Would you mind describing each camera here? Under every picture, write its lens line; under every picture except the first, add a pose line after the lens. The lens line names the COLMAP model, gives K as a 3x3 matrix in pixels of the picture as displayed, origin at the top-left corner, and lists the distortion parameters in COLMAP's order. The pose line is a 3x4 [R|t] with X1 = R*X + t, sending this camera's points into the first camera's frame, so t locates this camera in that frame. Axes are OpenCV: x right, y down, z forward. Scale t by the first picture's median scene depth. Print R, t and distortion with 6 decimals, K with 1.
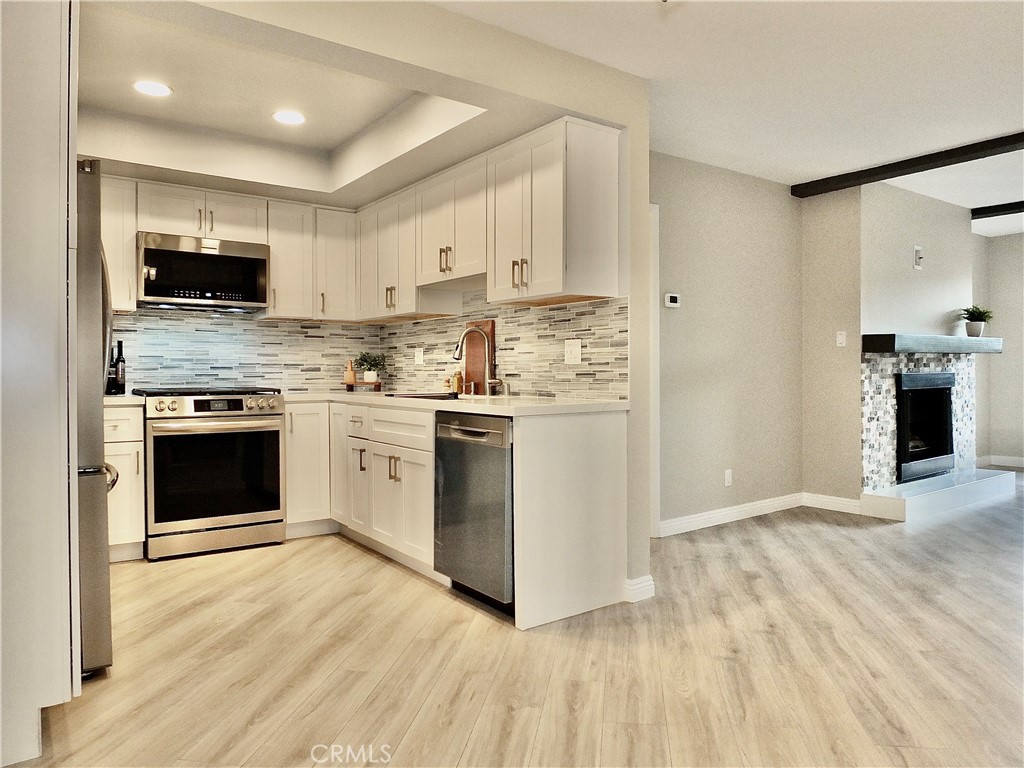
lens RADIAL K [[705.1, 0, 512.0], [0, 705.1, 384.0], [0, 0, 1]] dist [-0.026926, 0.003804]
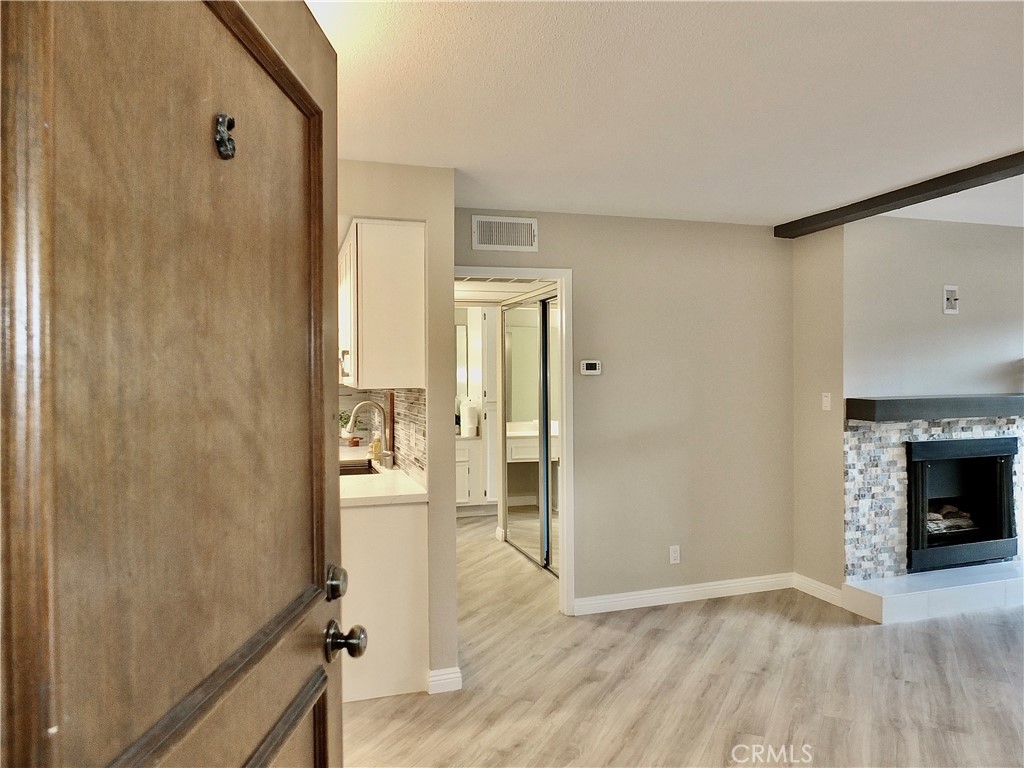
lens RADIAL K [[715.7, 0, 512.0], [0, 715.7, 384.0], [0, 0, 1]] dist [-0.020734, 0.003680]
pose [[0.949575, 0.002438, -0.313531, 0.454246], [-0.003937, 0.999984, -0.004148, -0.097366], [0.313516, 0.005173, 0.949569, 0.050054]]
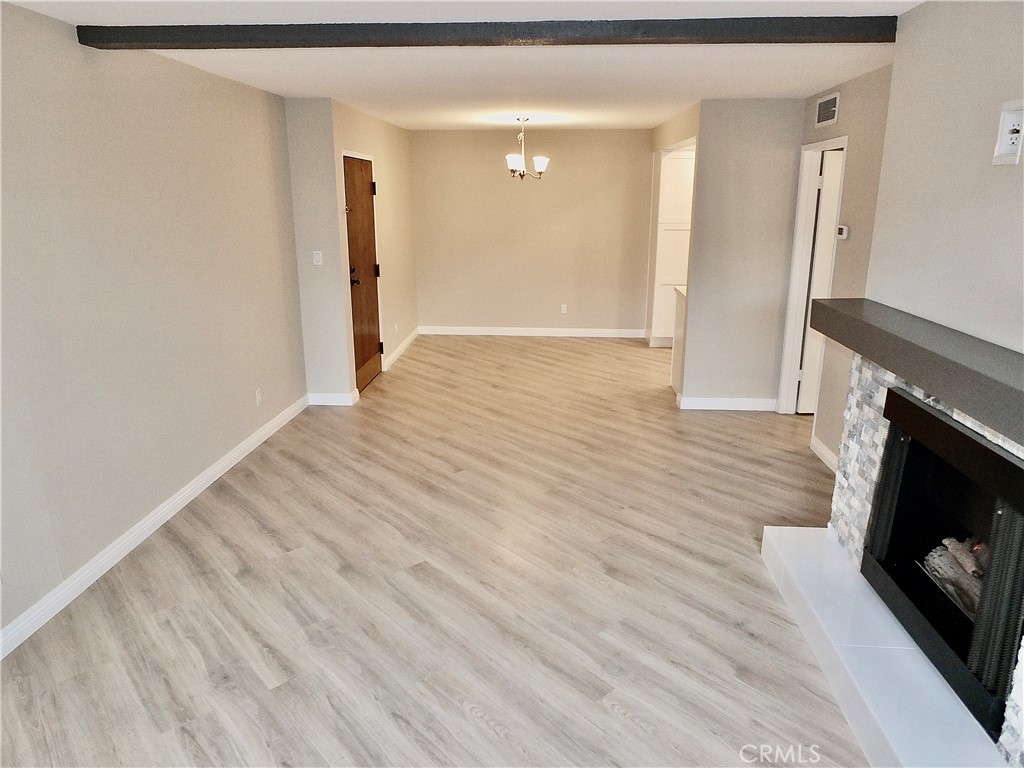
lens RADIAL K [[705.1, 0, 512.0], [0, 705.1, 384.0], [0, 0, 1]] dist [-0.026926, 0.003804]
pose [[-0.638542, 0.211521, -0.739948, 1.379182], [-0.009293, 0.959298, 0.282243, -0.199128], [0.769531, 0.187100, -0.610586, 1.356422]]
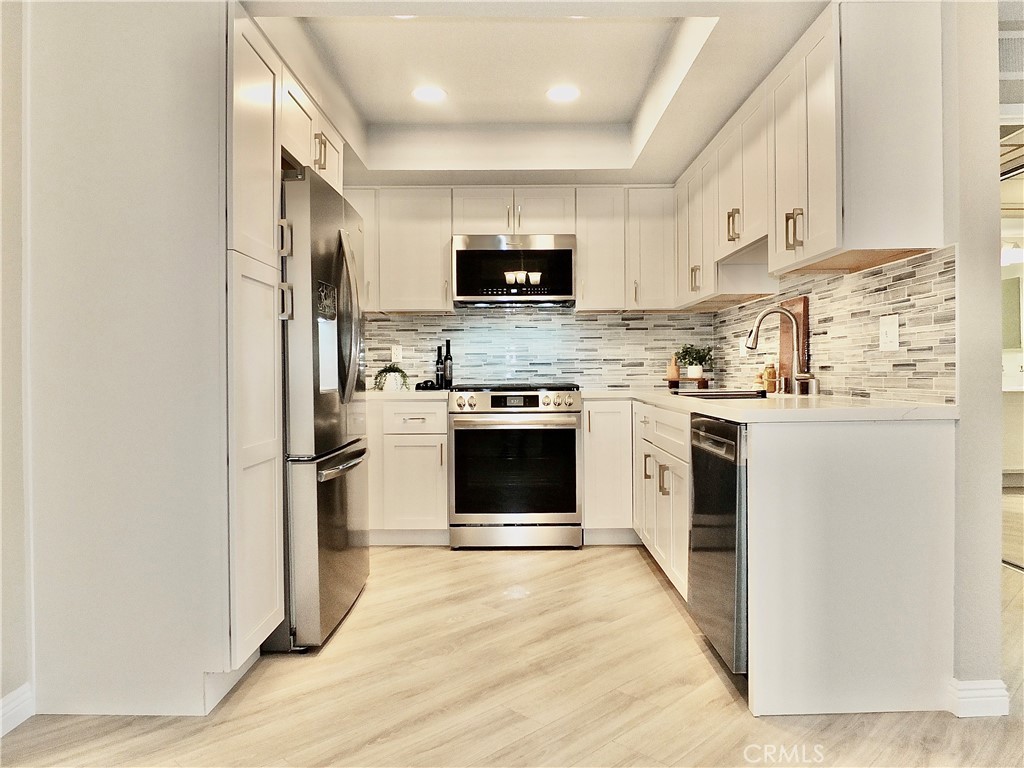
lens RADIAL K [[715.7, 0, 512.0], [0, 715.7, 384.0], [0, 0, 1]] dist [-0.020734, 0.003680]
pose [[0.804547, 0.003363, -0.593879, 0.170888], [-0.001397, 0.999992, 0.003769, 0.002033], [0.593887, -0.002202, 0.804545, 0.174615]]
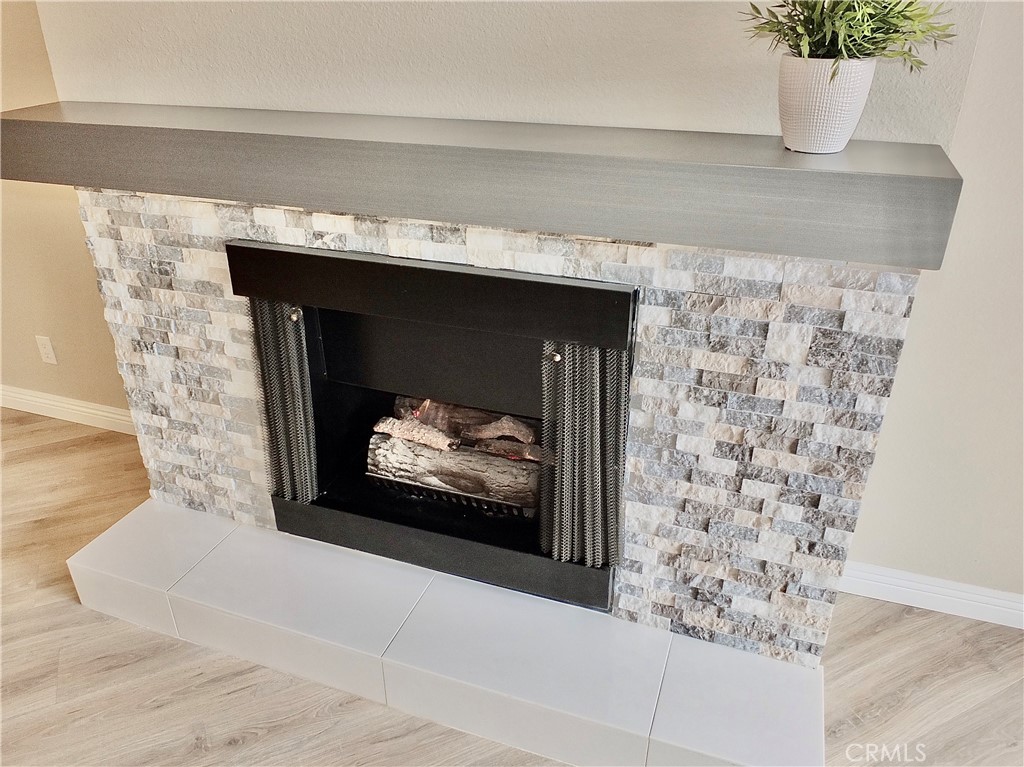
lens RADIAL K [[741.2, 0, 512.0], [0, 741.2, 383.5], [0, 0, 1]] dist [-0.024253, -0.003786]
pose [[0.570729, 0.389127, -0.723083, 1.081304], [-0.022031, 0.887525, 0.460233, -0.135677], [0.820843, -0.246738, 0.515109, 1.136053]]
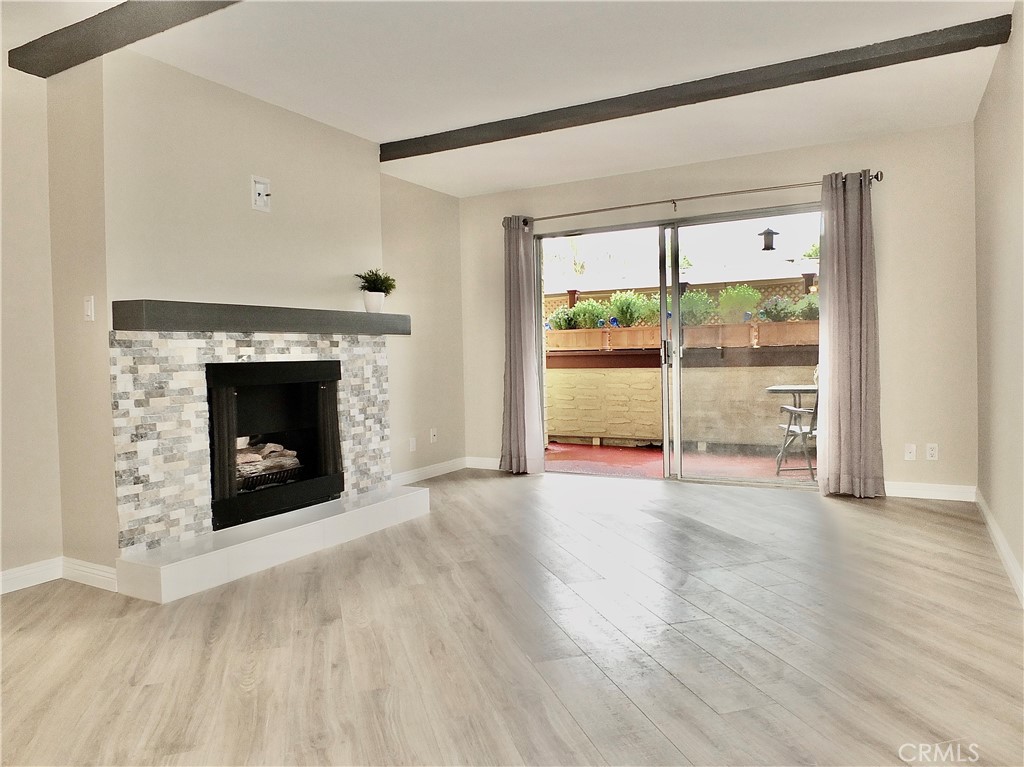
lens RADIAL K [[705.1, 0, 512.0], [0, 705.1, 383.5], [0, 0, 1]] dist [-0.026926, 0.003804]
pose [[0.905440, -0.025976, 0.423679, 0.655853], [0.019667, 0.999621, 0.019257, -0.003751], [-0.424019, -0.009104, 0.905608, 0.347322]]
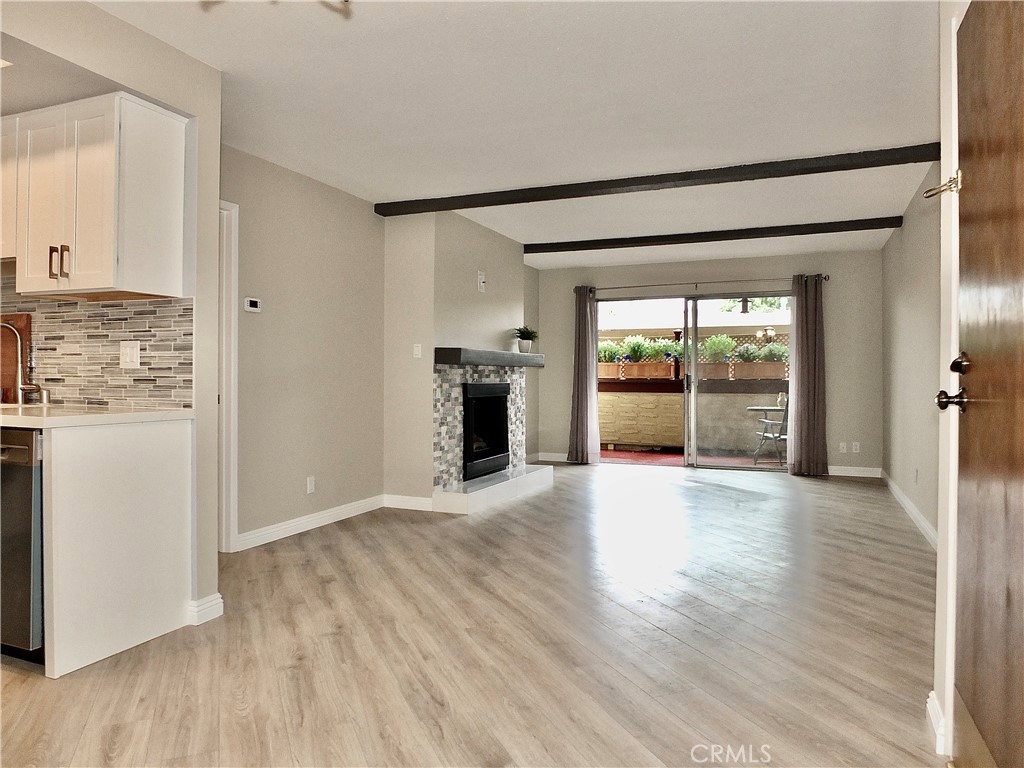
lens RADIAL K [[705.1, 0, 512.0], [0, 705.1, 384.0], [0, 0, 1]] dist [-0.026926, 0.003804]
pose [[0.853235, 0.010069, 0.521430, 0.031367], [-0.004197, 0.999914, -0.012440, 0.000394], [-0.521510, 0.008425, 0.853203, -0.009533]]
